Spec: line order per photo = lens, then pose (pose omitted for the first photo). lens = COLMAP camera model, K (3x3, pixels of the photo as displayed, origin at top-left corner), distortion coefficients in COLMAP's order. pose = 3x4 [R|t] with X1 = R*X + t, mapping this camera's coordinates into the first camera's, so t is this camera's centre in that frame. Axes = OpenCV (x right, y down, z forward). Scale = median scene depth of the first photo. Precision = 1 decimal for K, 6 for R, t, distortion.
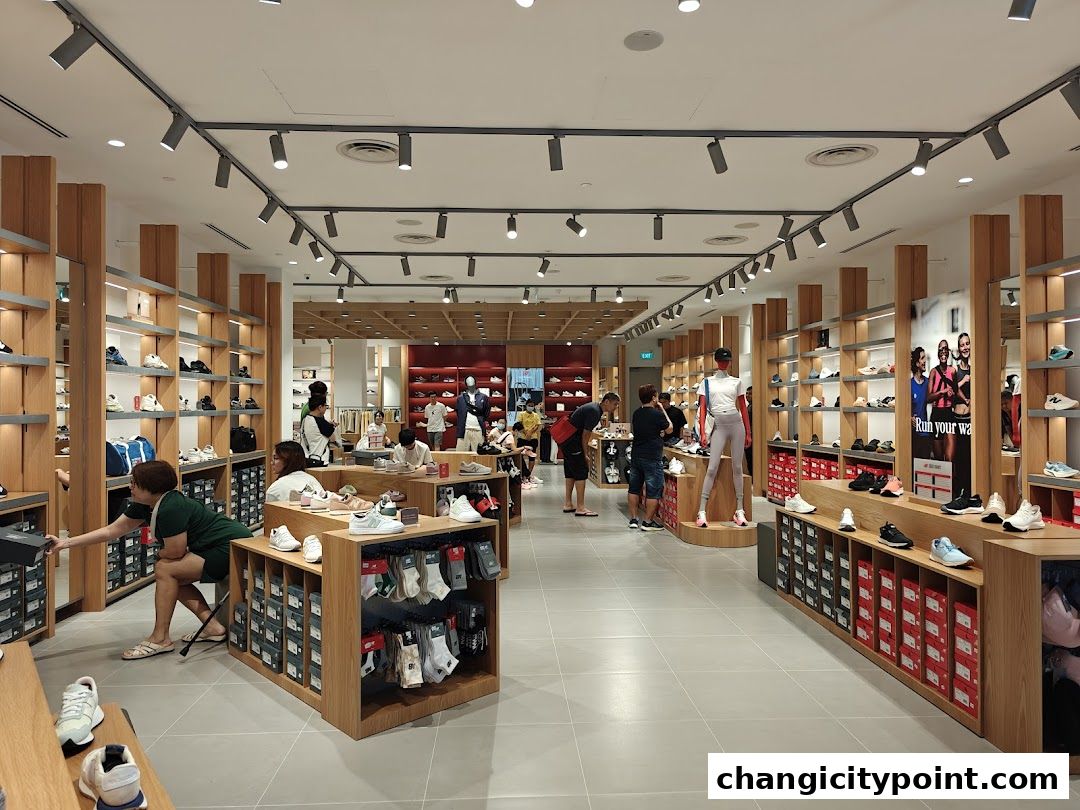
lens RADIAL K [[820.3, 0, 540.0], [0, 820.3, 405.0], [0, 0, 1]] dist [-0.000348, -0.001818]
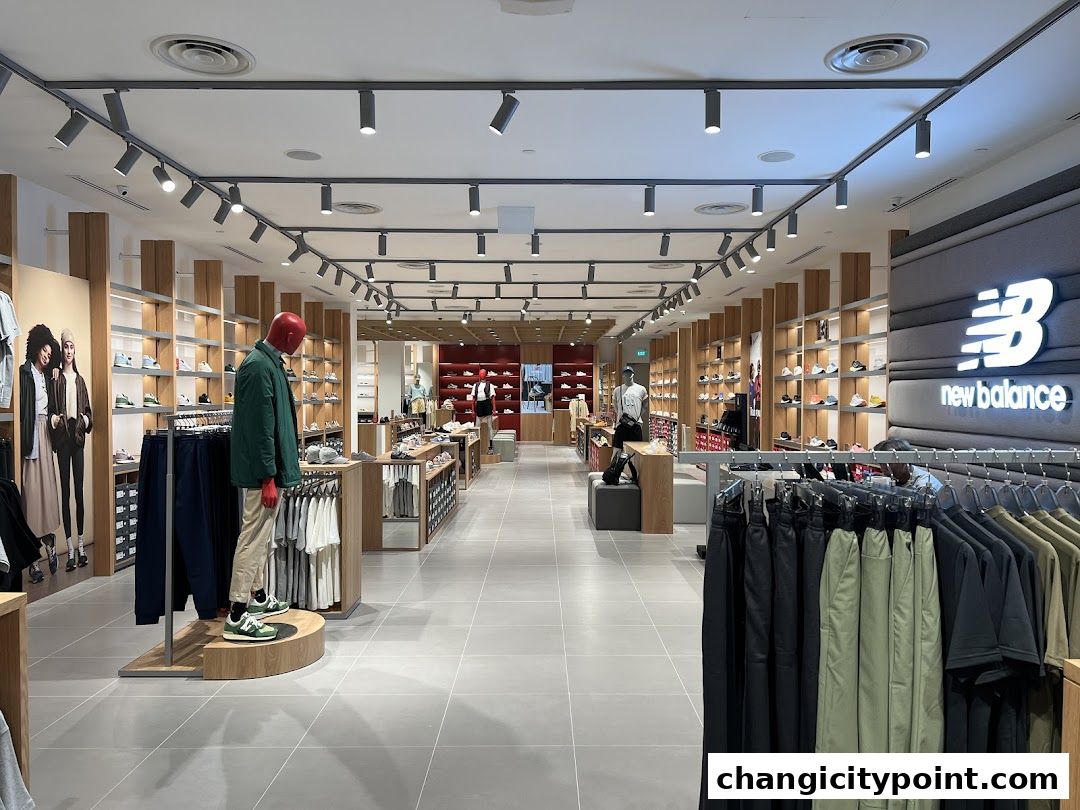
lens RADIAL K [[820.3, 0, 540.0], [0, 820.3, 405.0], [0, 0, 1]] dist [-0.000348, -0.001818]
pose [[0.999238, 0.002811, -0.038917, 0.063149], [-0.002253, 0.999894, 0.014393, -0.005955], [0.038954, -0.014295, 0.999139, -0.358425]]
